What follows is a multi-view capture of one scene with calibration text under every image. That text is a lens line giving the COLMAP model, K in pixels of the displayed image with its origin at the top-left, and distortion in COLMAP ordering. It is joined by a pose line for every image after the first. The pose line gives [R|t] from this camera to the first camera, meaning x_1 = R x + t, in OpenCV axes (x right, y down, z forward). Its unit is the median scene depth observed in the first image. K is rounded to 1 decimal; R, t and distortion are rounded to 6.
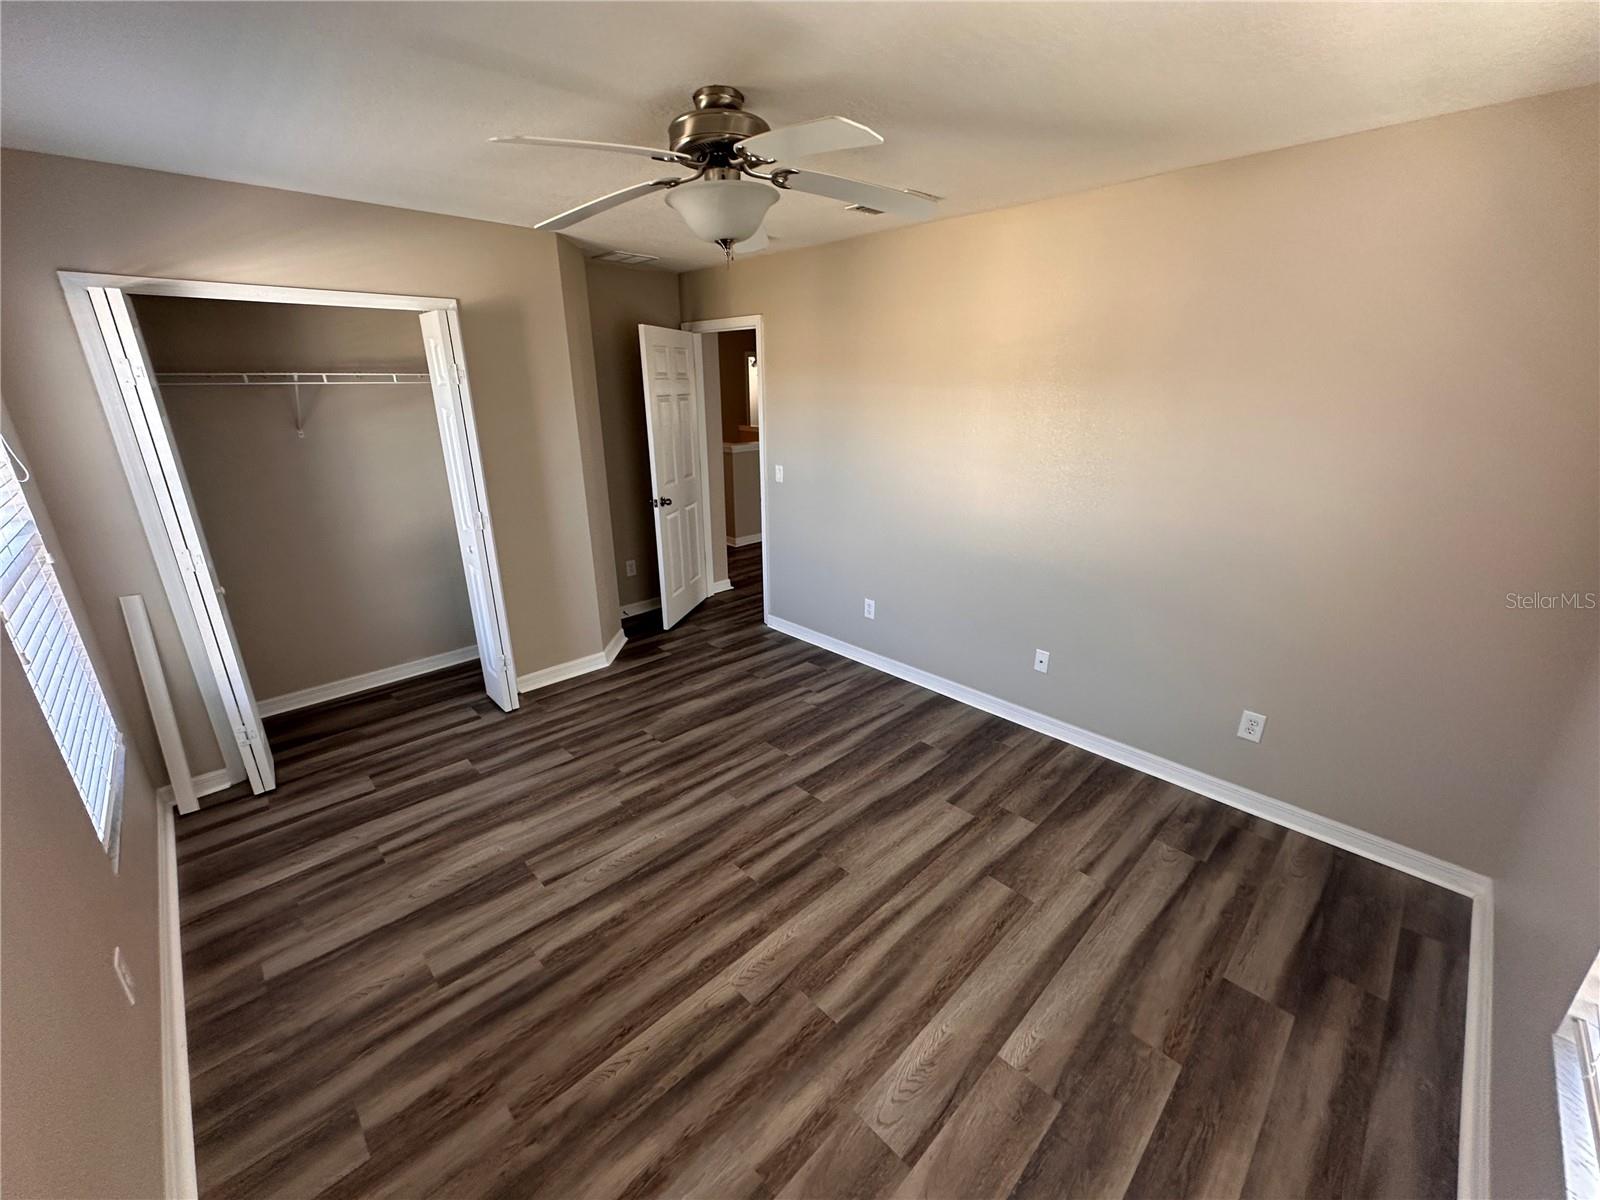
lens RADIAL K [[635.6, 0, 798.9], [0, 635.6, 601.4], [0, 0, 1]] dist [-0.001274, 0.000127]
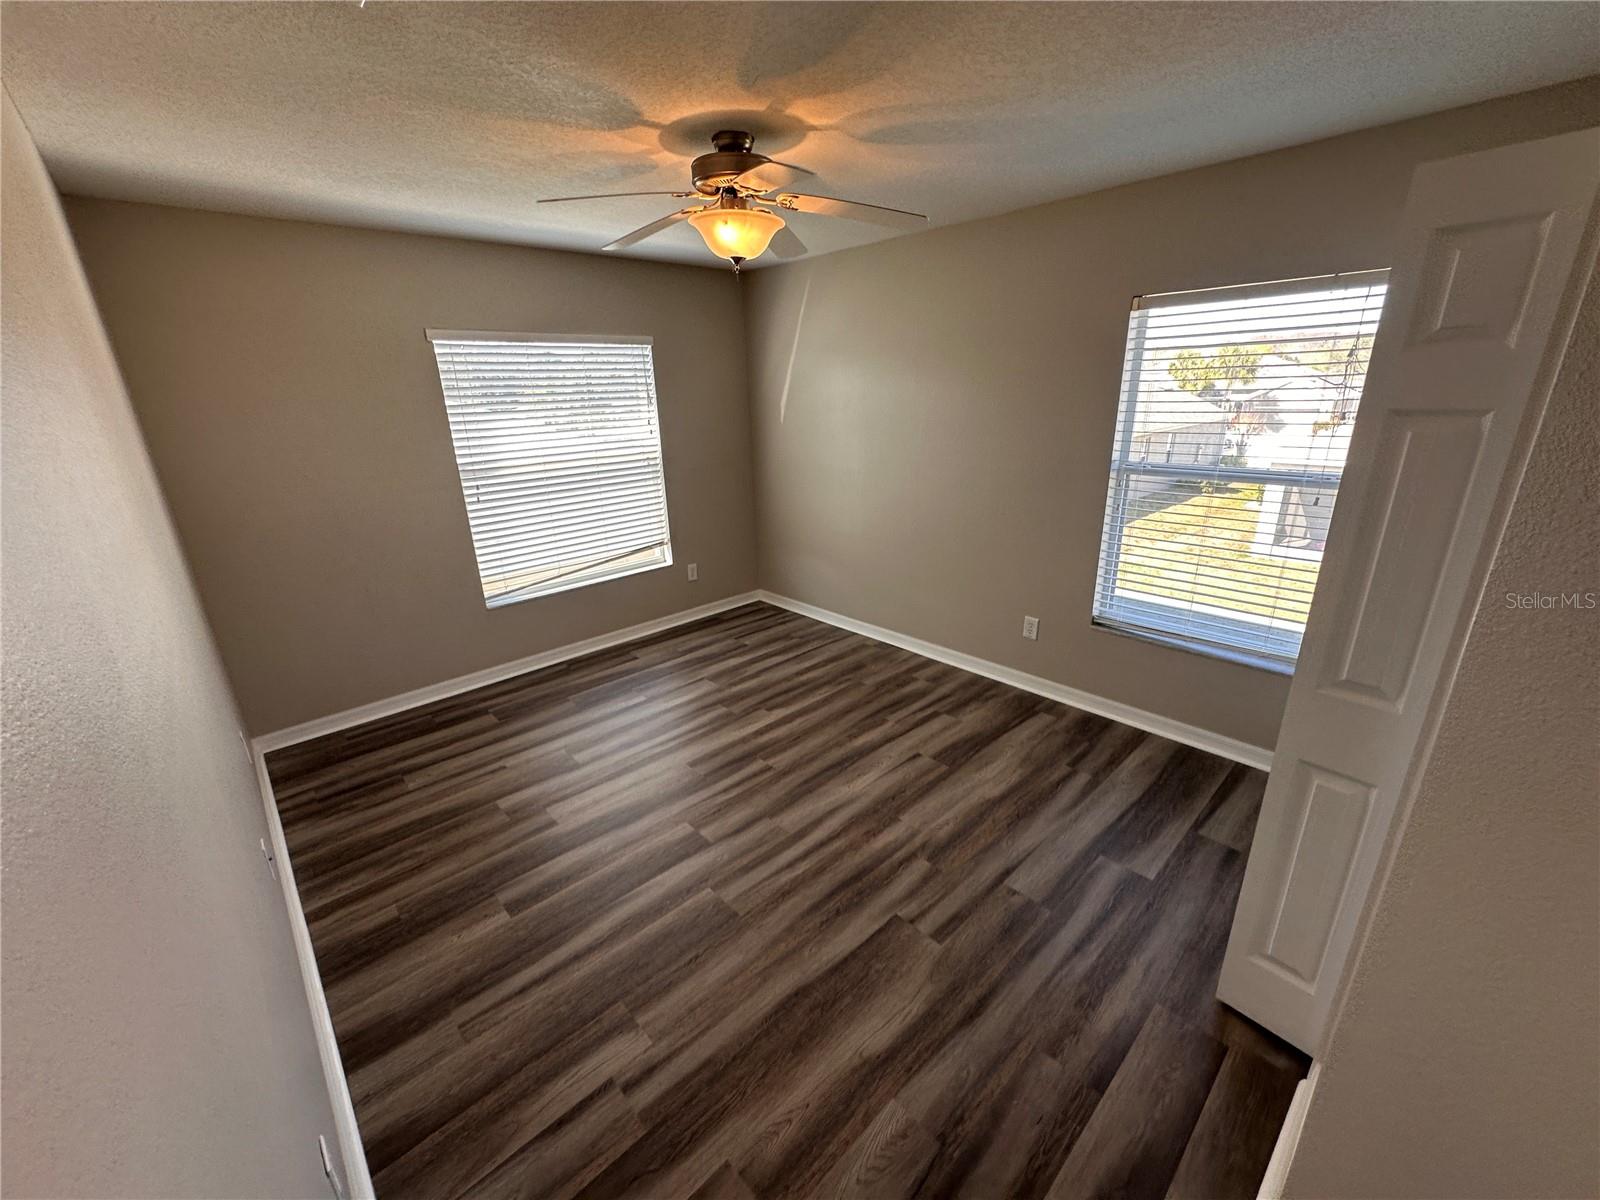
lens RADIAL K [[635.6, 0, 798.9], [0, 635.6, 601.4], [0, 0, 1]] dist [-0.001274, 0.000127]
pose [[-0.999223, 0.025338, 0.030179, -0.173698], [0.038556, 0.786770, 0.616041, -0.544665], [-0.008135, 0.616726, -0.787136, 1.611313]]
